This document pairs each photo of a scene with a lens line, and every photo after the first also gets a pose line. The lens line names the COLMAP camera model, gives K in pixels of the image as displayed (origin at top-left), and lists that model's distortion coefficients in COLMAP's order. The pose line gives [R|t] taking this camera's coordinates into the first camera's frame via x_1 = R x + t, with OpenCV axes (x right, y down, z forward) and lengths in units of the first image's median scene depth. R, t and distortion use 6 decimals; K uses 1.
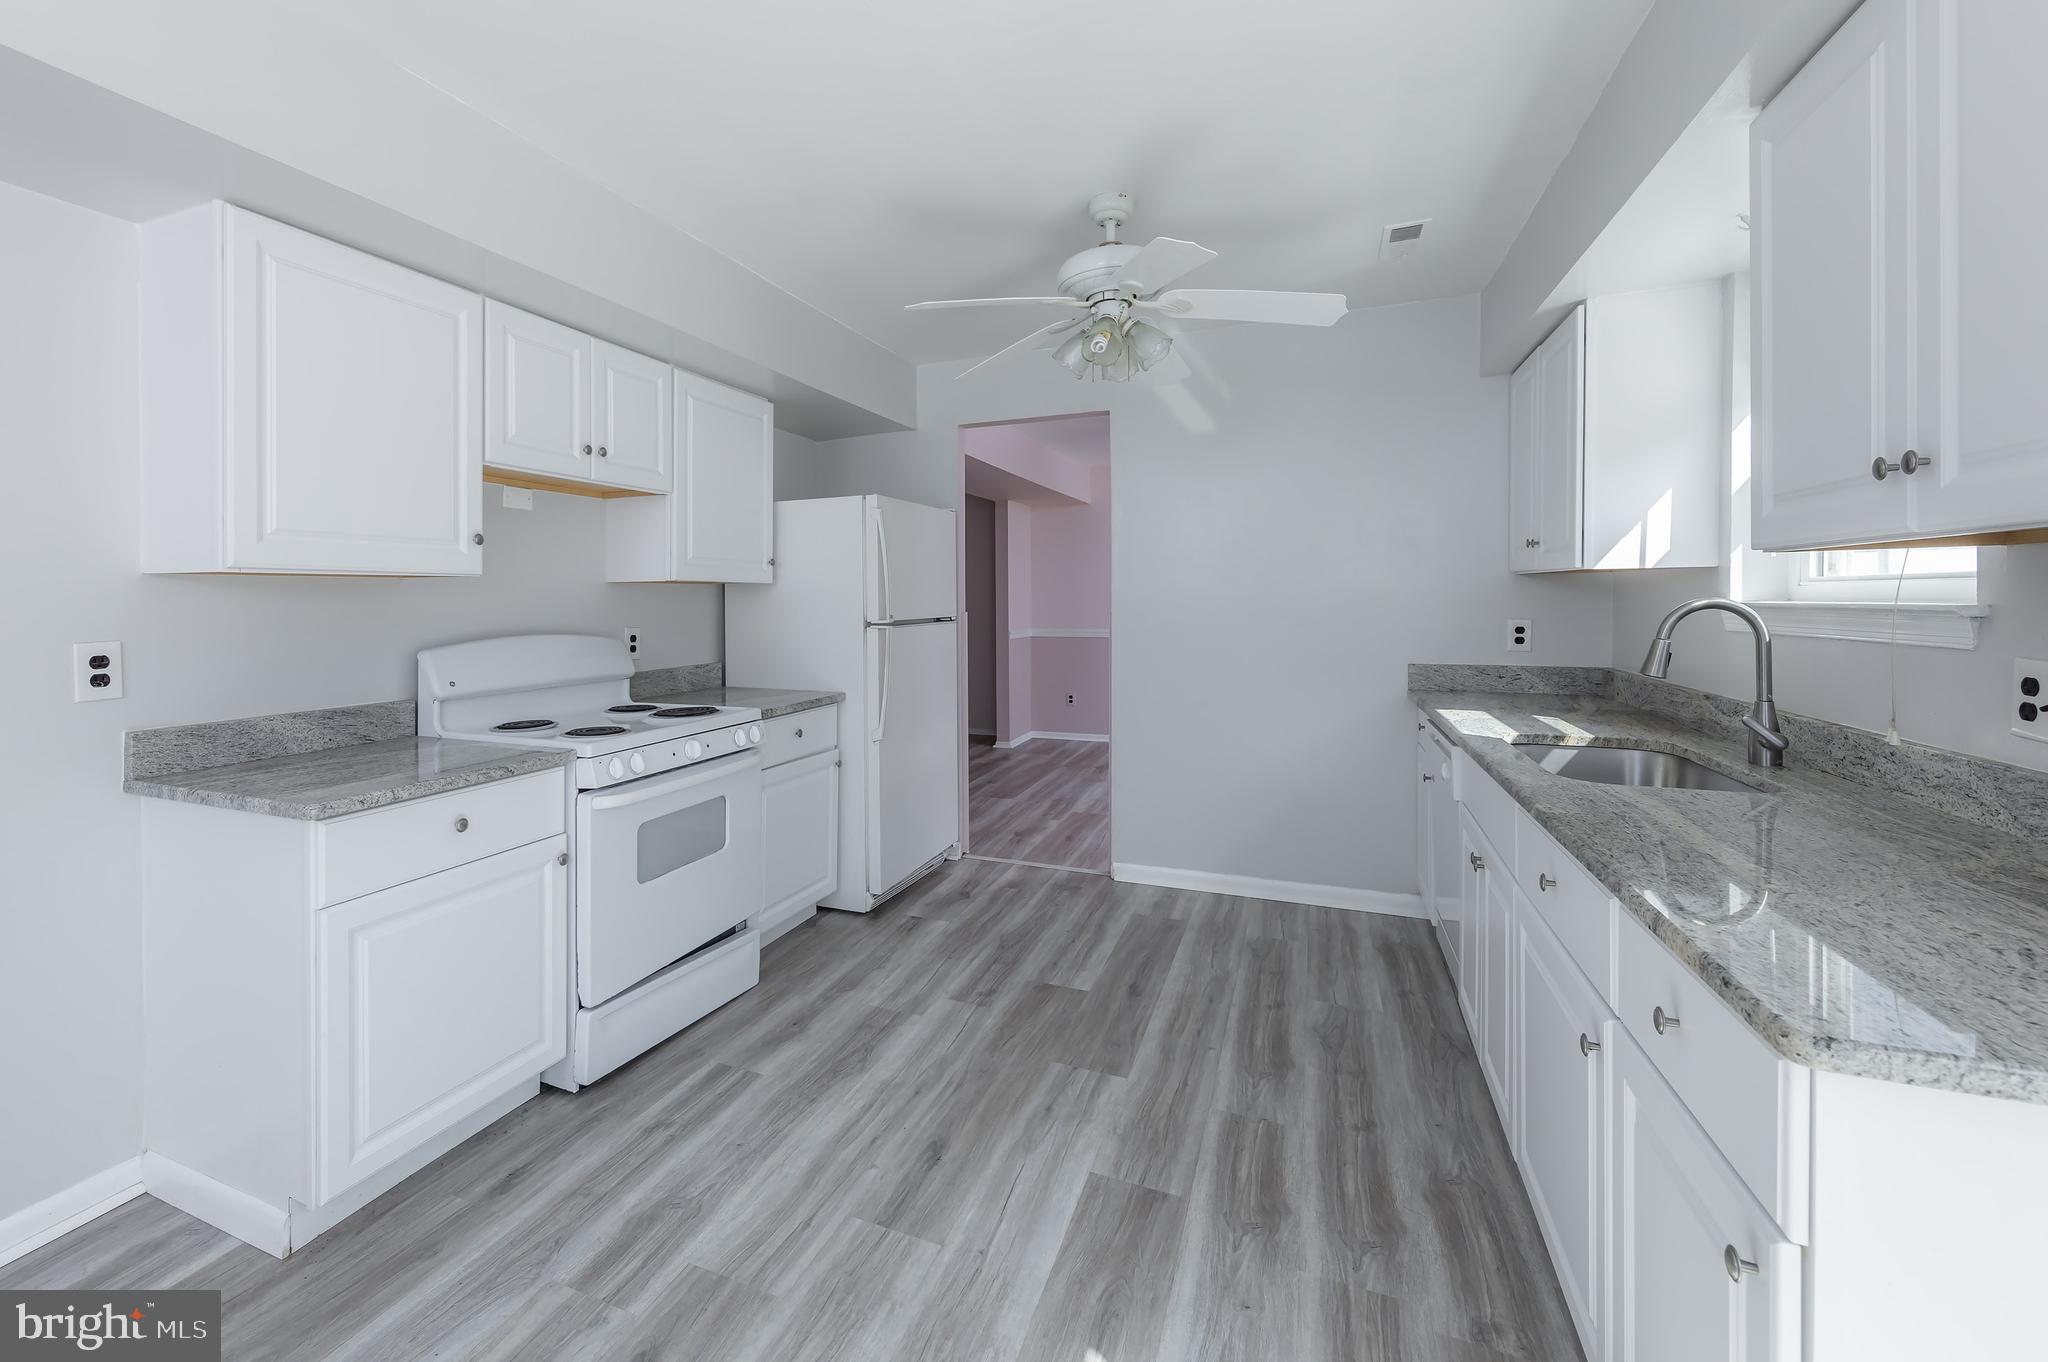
lens RADIAL K [[838.4, 0, 1025.8], [0, 838.4, 614.2], [0, 0, 1]] dist [0.008315, -0.000336]
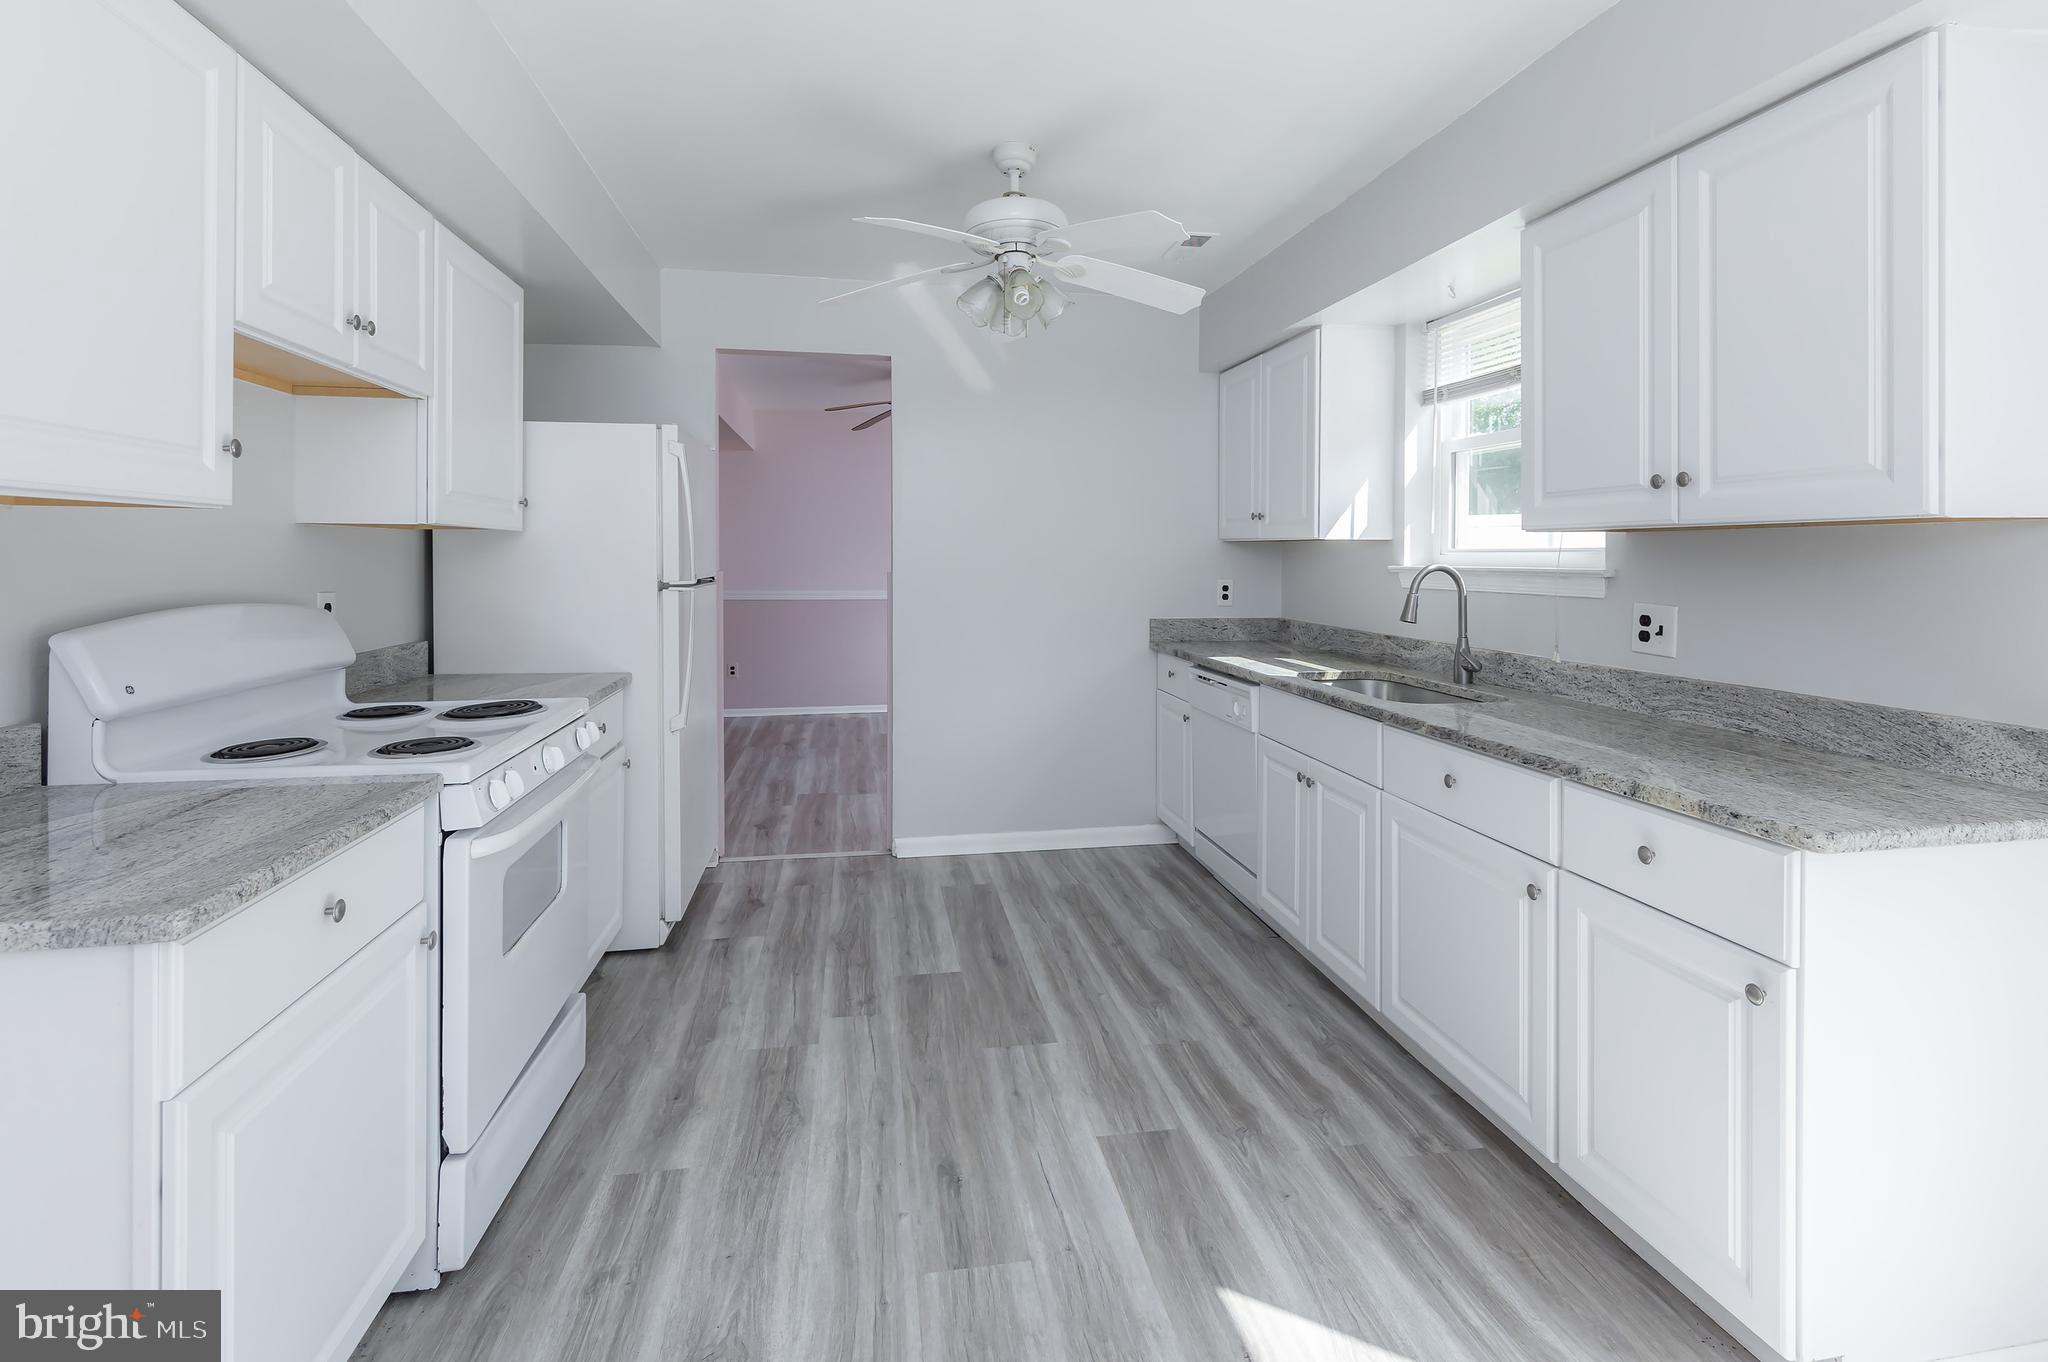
lens RADIAL K [[883.4, 0, 1019.7], [0, 883.4, 571.7], [0, 0, 1]] dist [0.007424, -0.000609]
pose [[0.843867, 0.004400, 0.536535, -0.493038], [-0.002691, 0.999989, -0.003968, 0.001570], [-0.536546, 0.001905, 0.843869, 0.146259]]
